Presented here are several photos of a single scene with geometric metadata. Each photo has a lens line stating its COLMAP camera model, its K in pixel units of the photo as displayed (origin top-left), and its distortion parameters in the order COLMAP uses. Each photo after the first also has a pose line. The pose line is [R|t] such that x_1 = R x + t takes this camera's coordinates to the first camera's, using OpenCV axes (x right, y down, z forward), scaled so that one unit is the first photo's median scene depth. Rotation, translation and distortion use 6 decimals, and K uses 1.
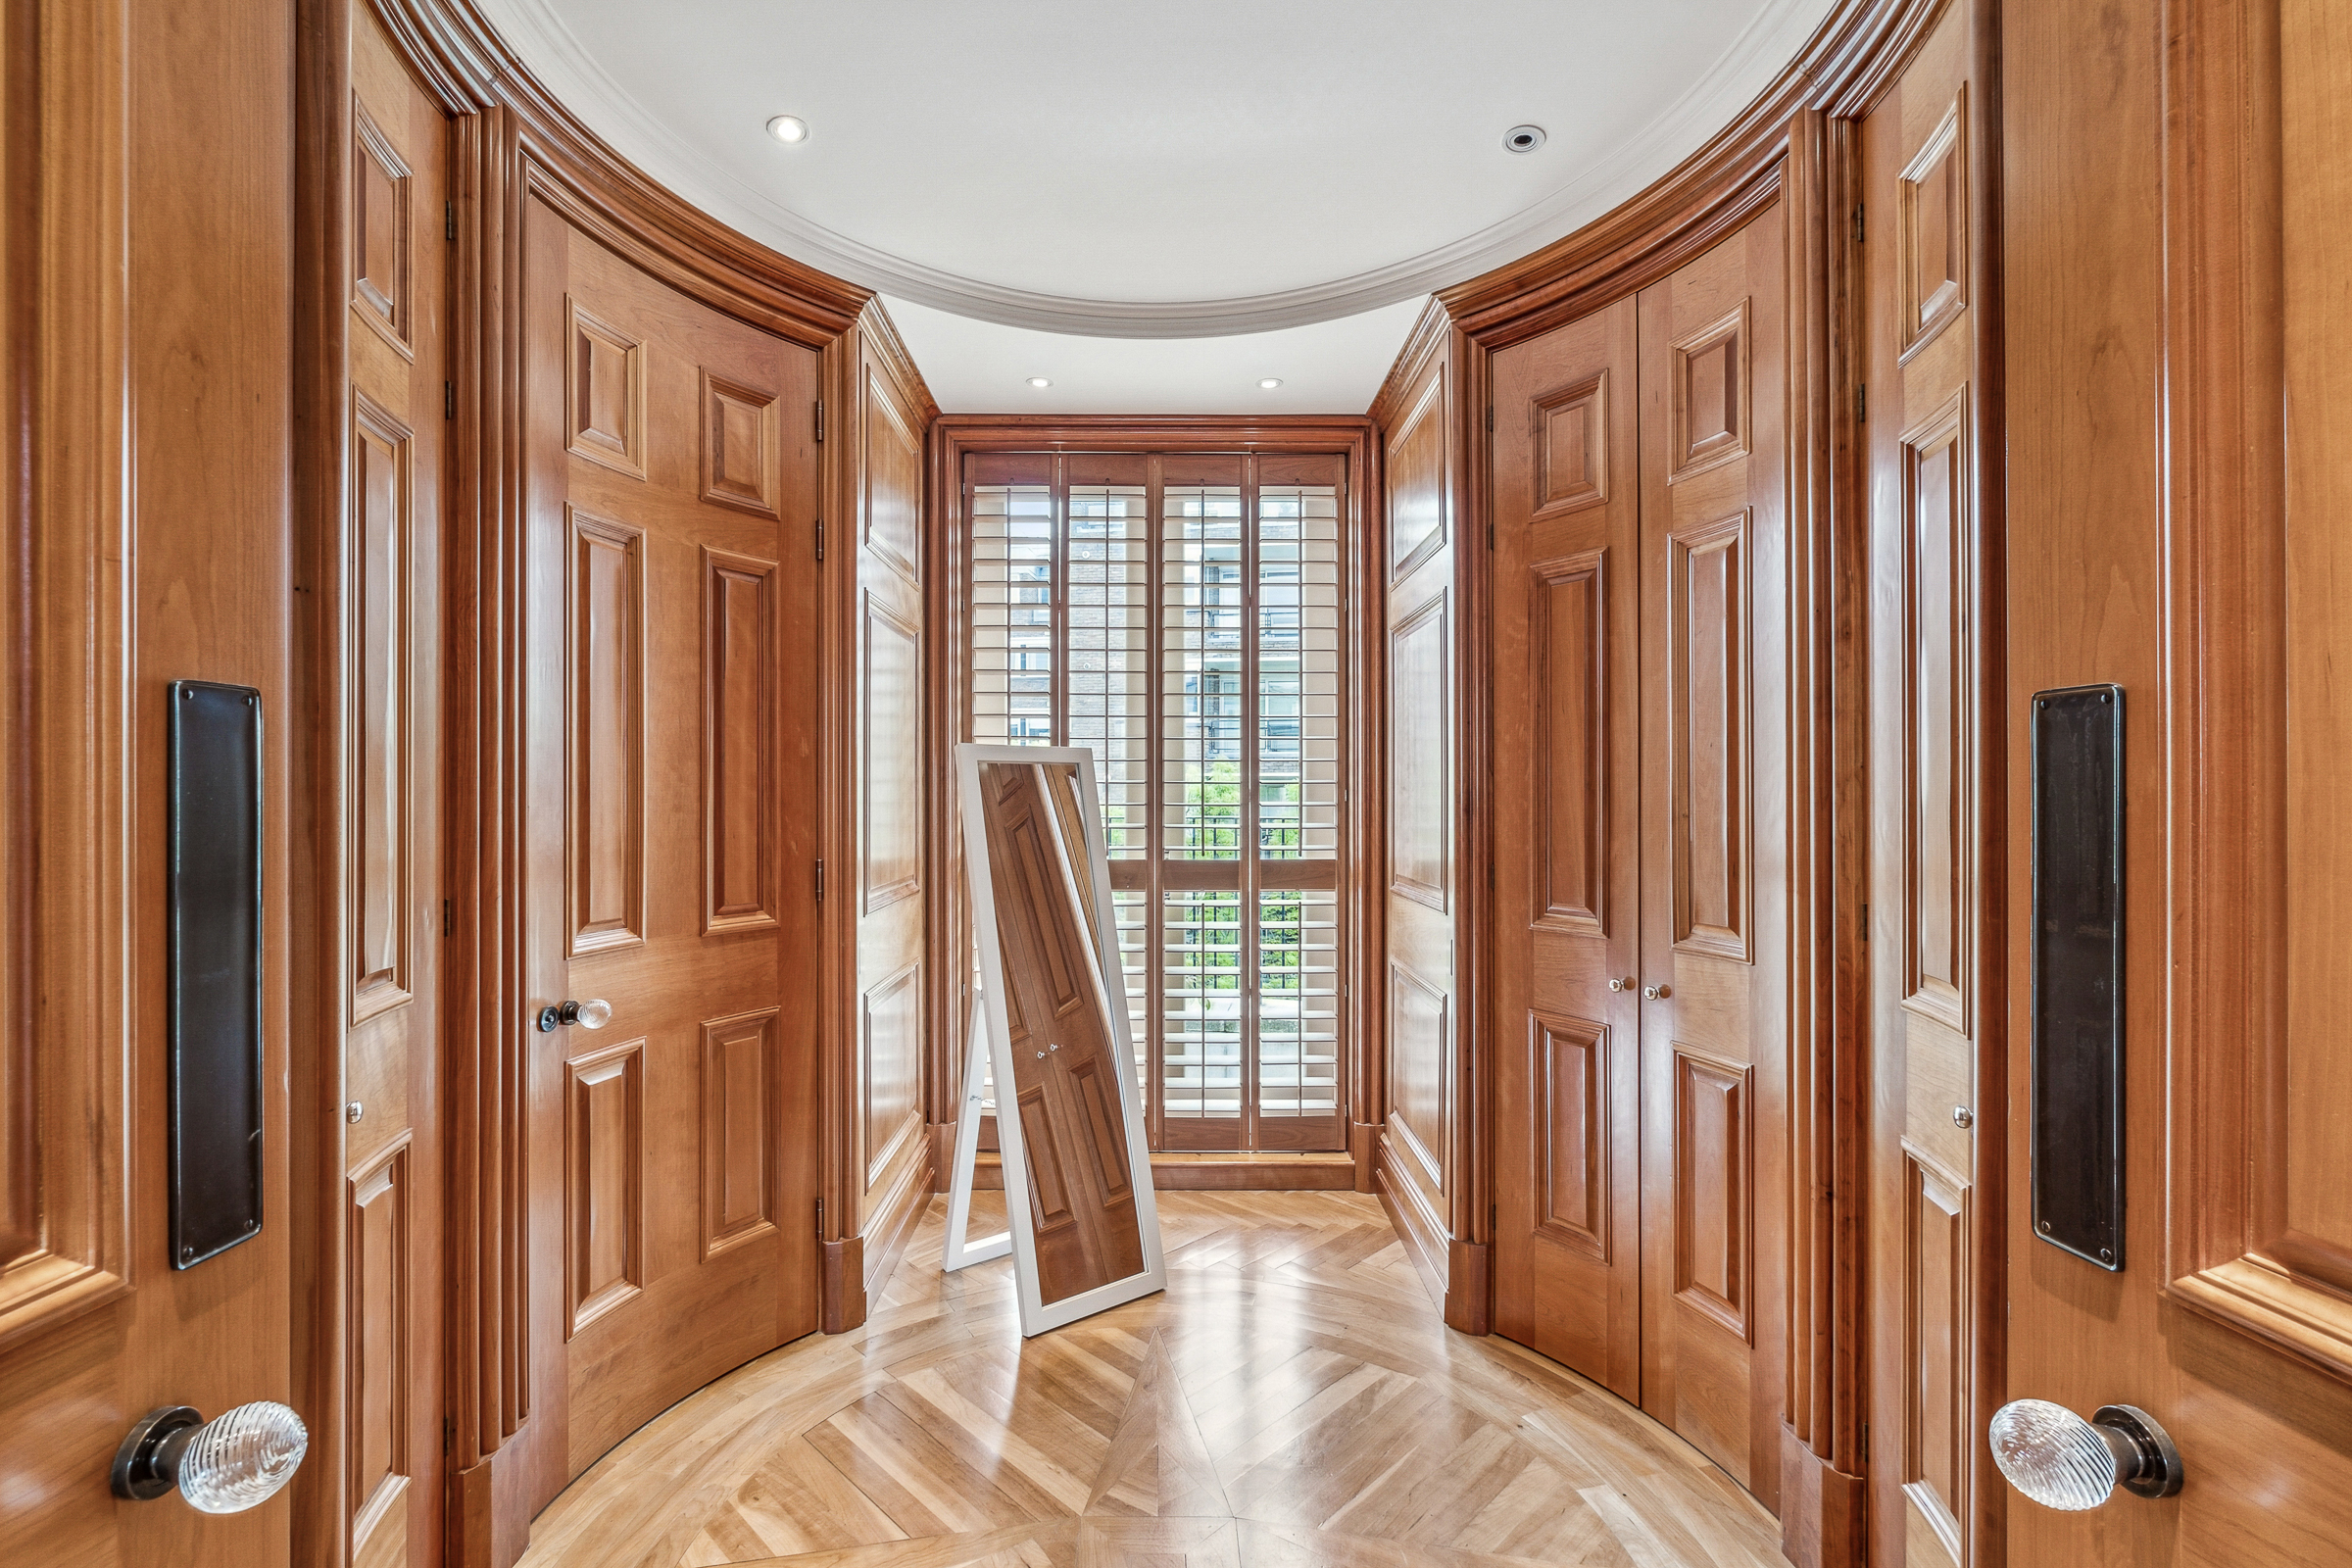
lens RADIAL K [[1046.4, 0, 1176.5], [0, 1046.4, 798.4], [0, 0, 1]] dist [-0.025755, -0.000088]
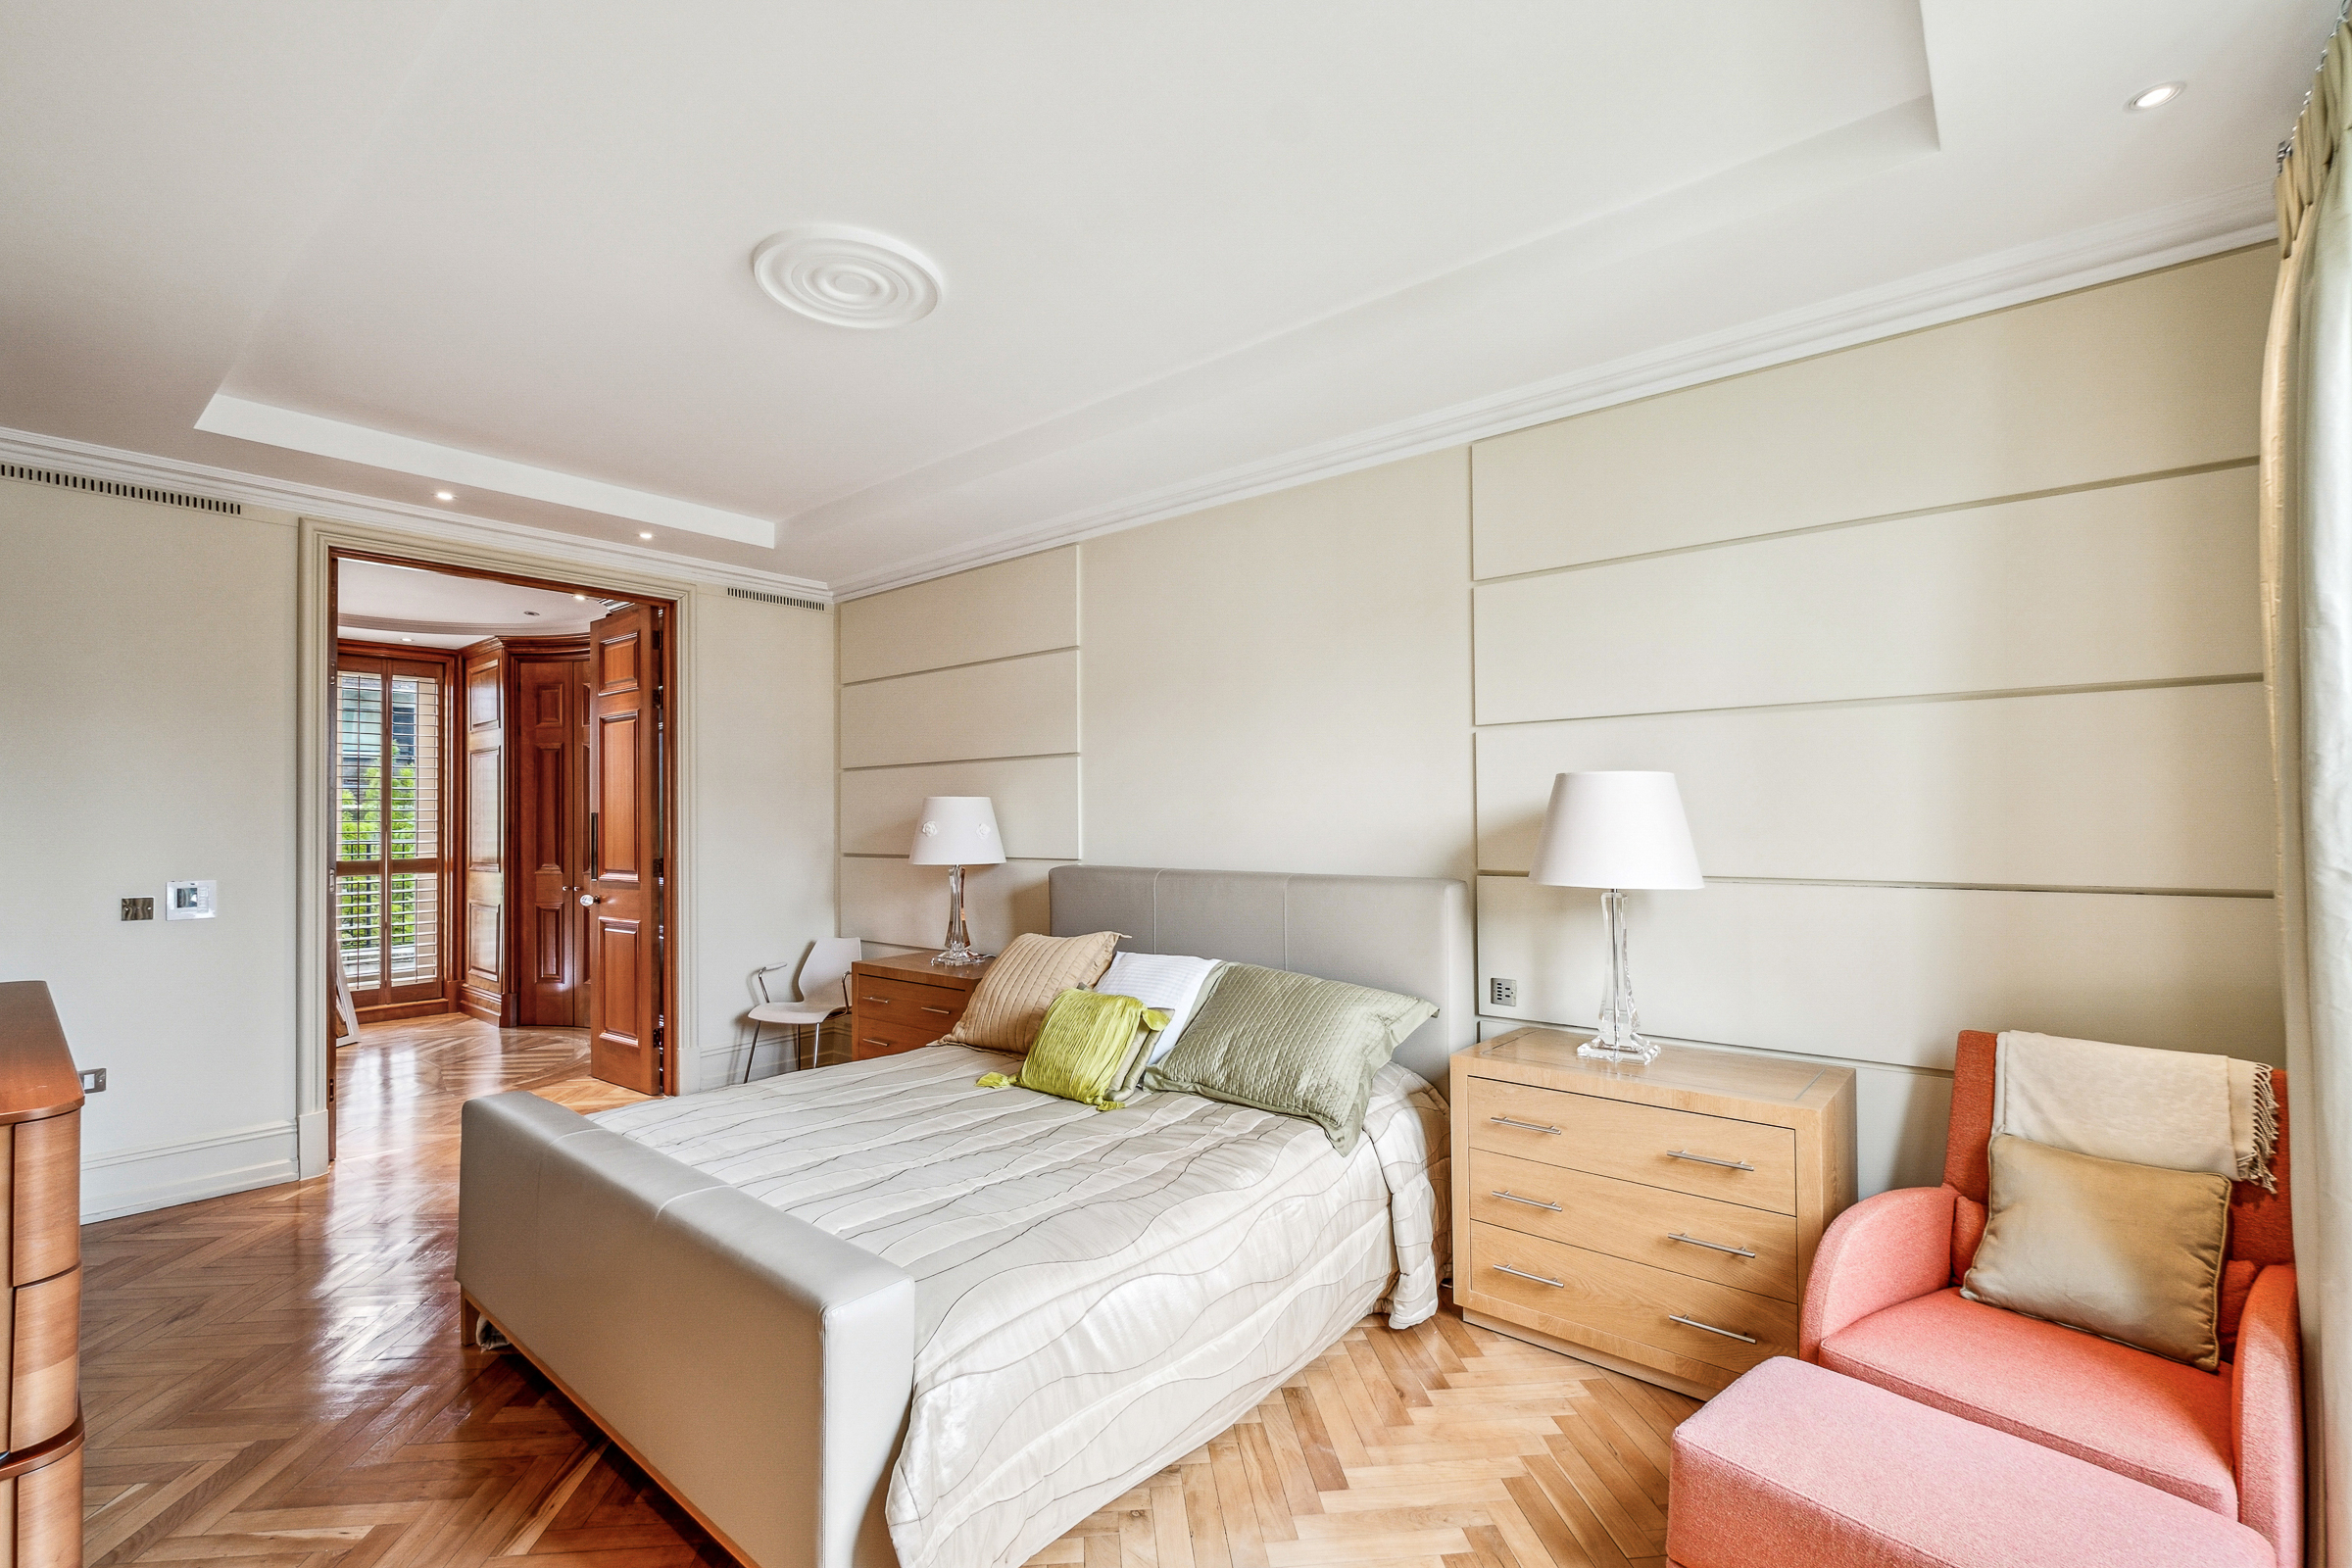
lens RADIAL K [[1046.4, 0, 1176.5], [0, 1046.4, 798.4], [0, 0, 1]] dist [-0.025755, -0.000088]
pose [[0.654965, 0.010271, 0.755590, -0.461727], [0.012235, 0.999632, -0.024194, 0.007873], [-0.755561, 0.025091, 0.654598, -1.547592]]
